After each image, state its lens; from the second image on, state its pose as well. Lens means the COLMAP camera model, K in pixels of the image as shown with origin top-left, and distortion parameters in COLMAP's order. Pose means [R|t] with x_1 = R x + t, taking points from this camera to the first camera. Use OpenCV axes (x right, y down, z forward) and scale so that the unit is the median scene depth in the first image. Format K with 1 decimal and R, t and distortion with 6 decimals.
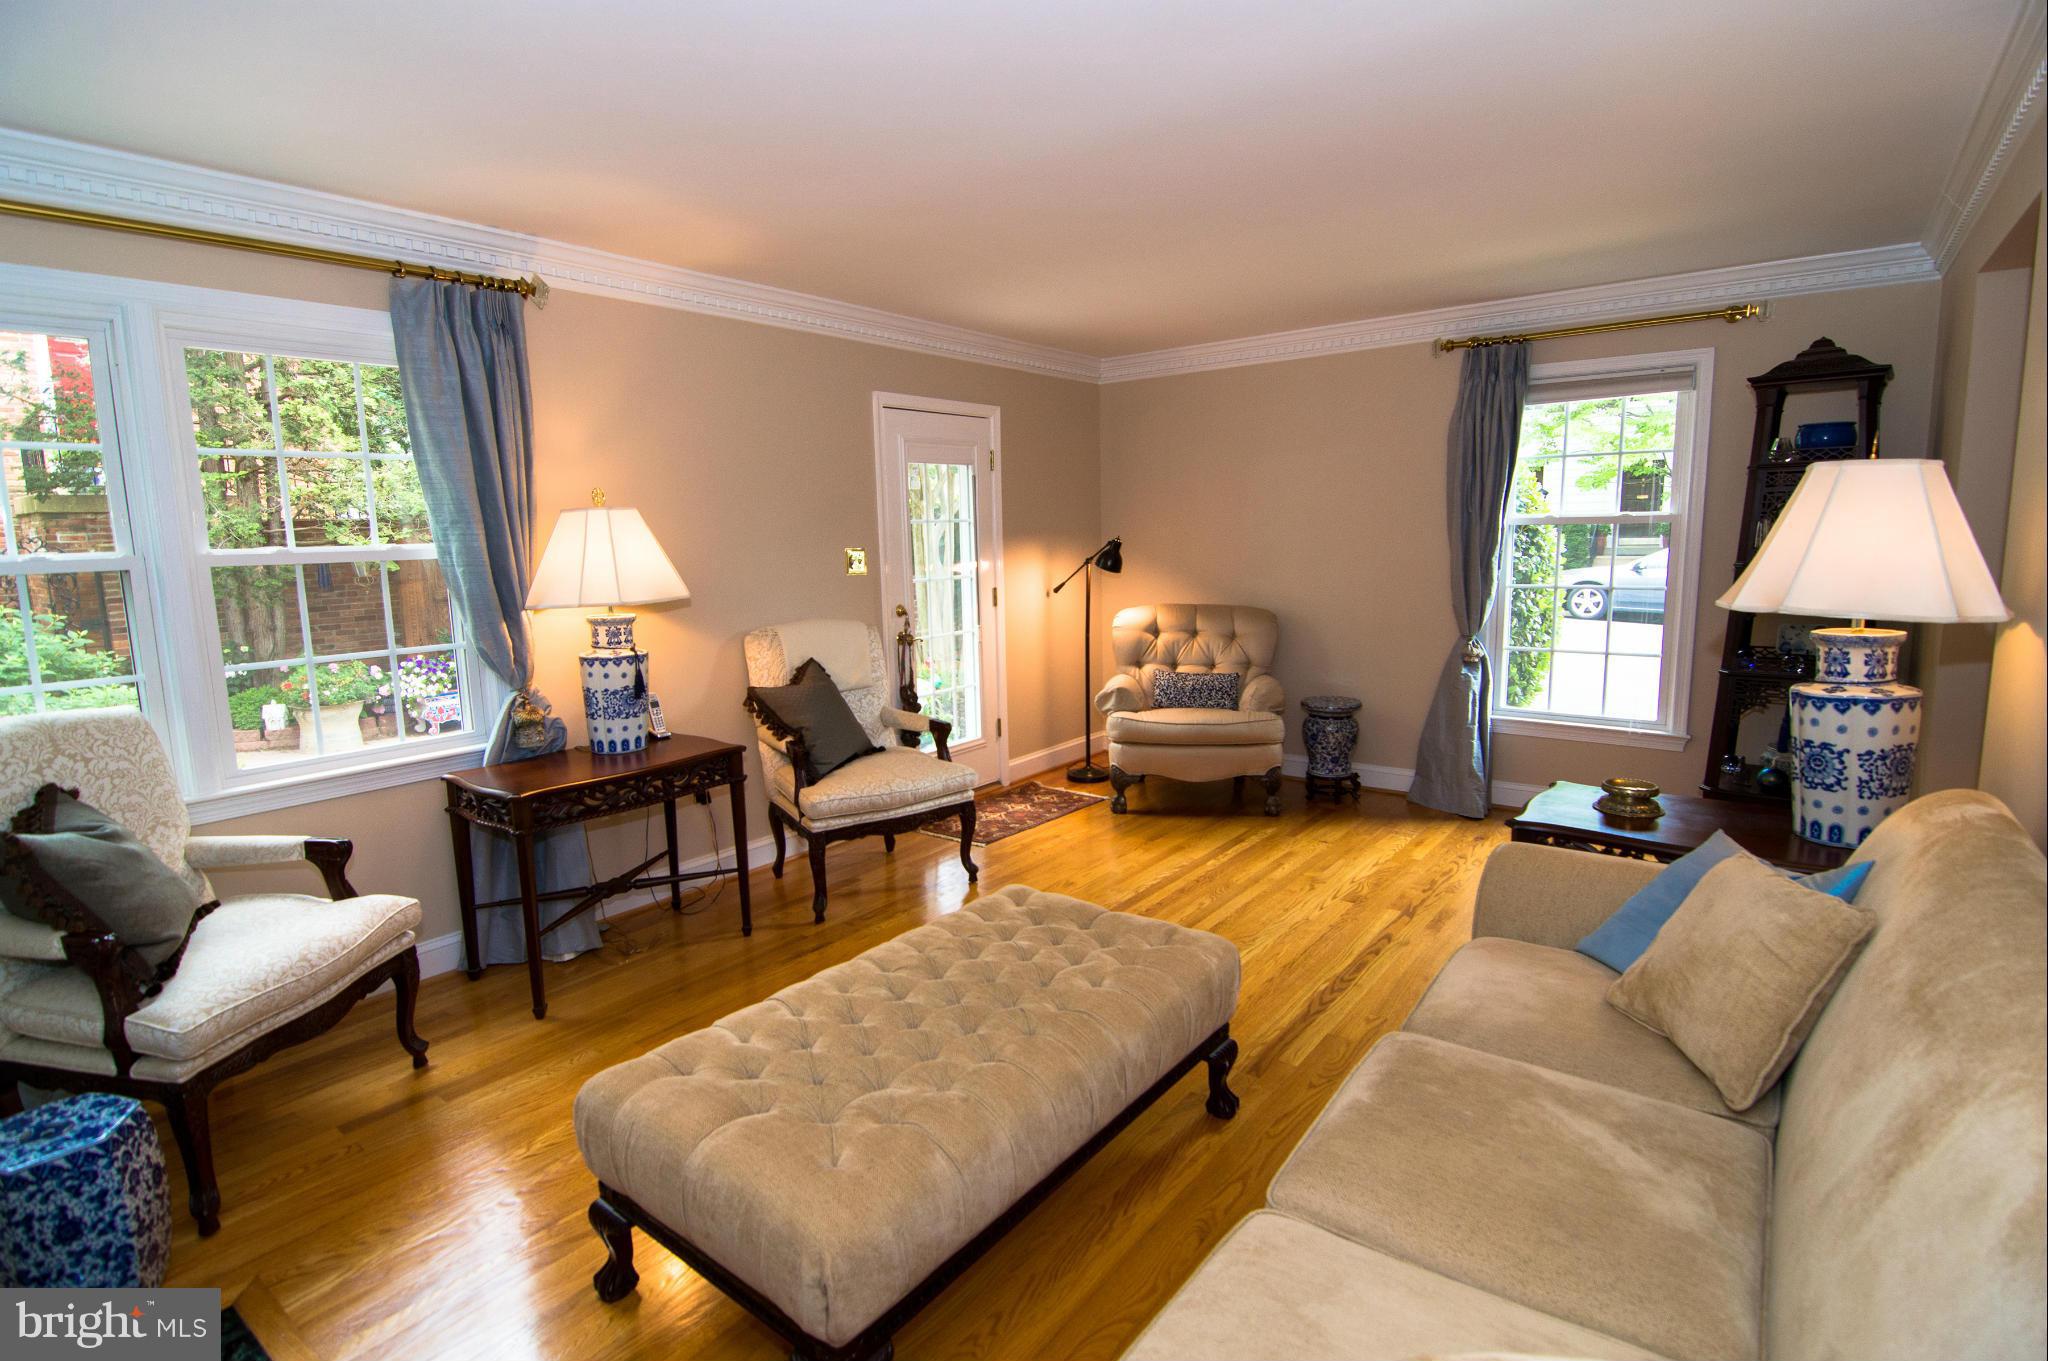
lens RADIAL K [[1007.2, 0, 1004.9], [0, 1007.2, 671.7], [0, 0, 1]] dist [-0.001902, -0.010743]
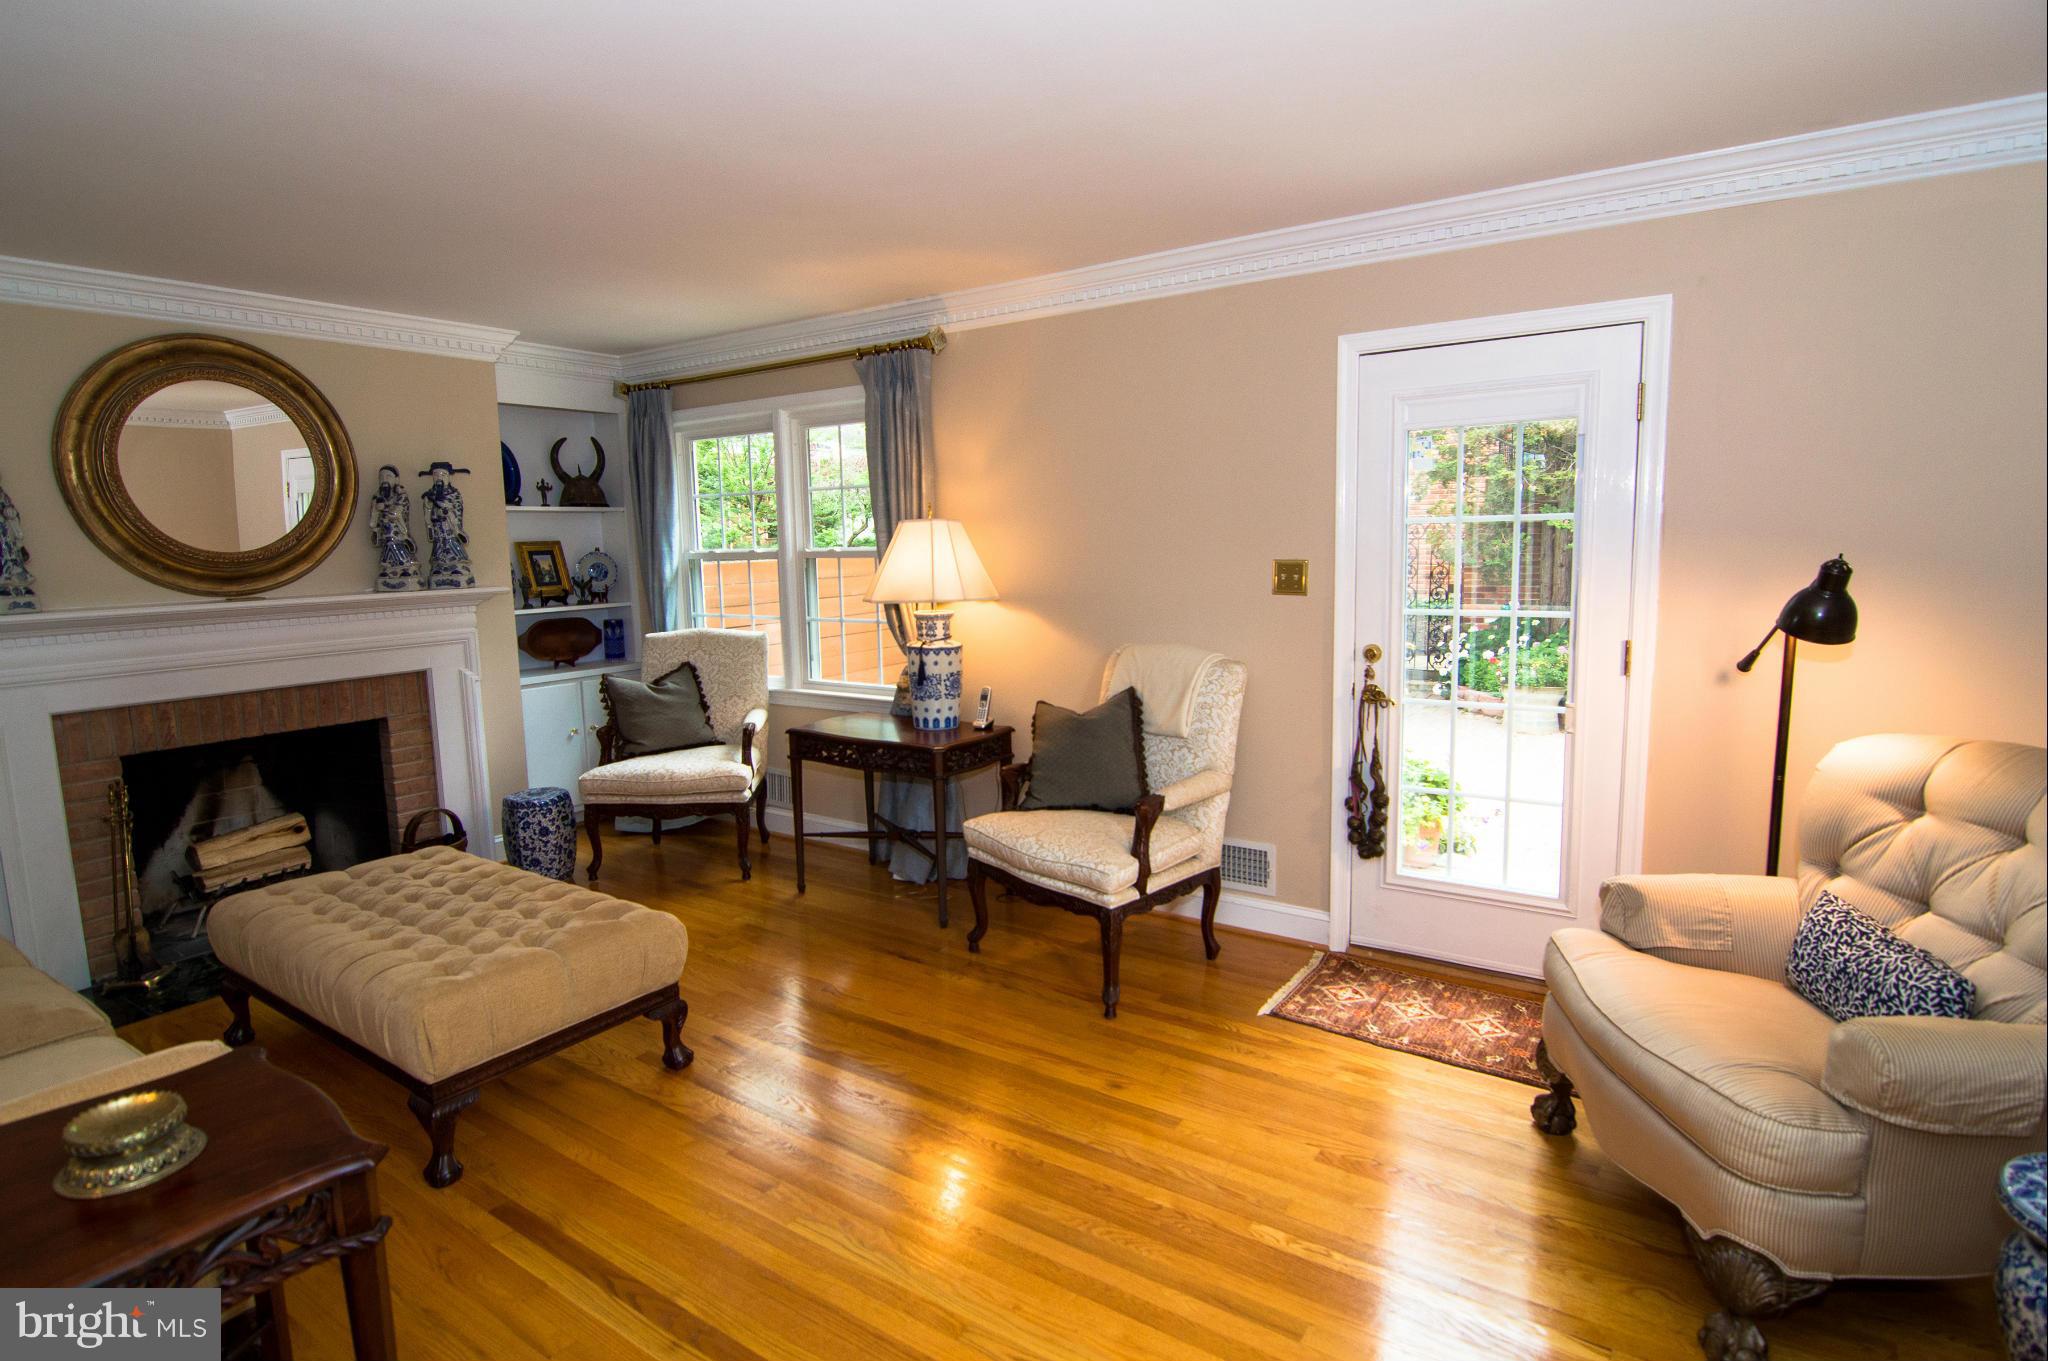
lens RADIAL K [[1007.2, 0, 1004.9], [0, 1007.2, 671.7], [0, 0, 1]] dist [-0.001902, -0.010743]
pose [[0.073831, 0.144877, -0.986691, 0.726648], [-0.124562, 0.982983, 0.135012, -0.145061], [0.989461, 0.112937, 0.090620, 0.924144]]
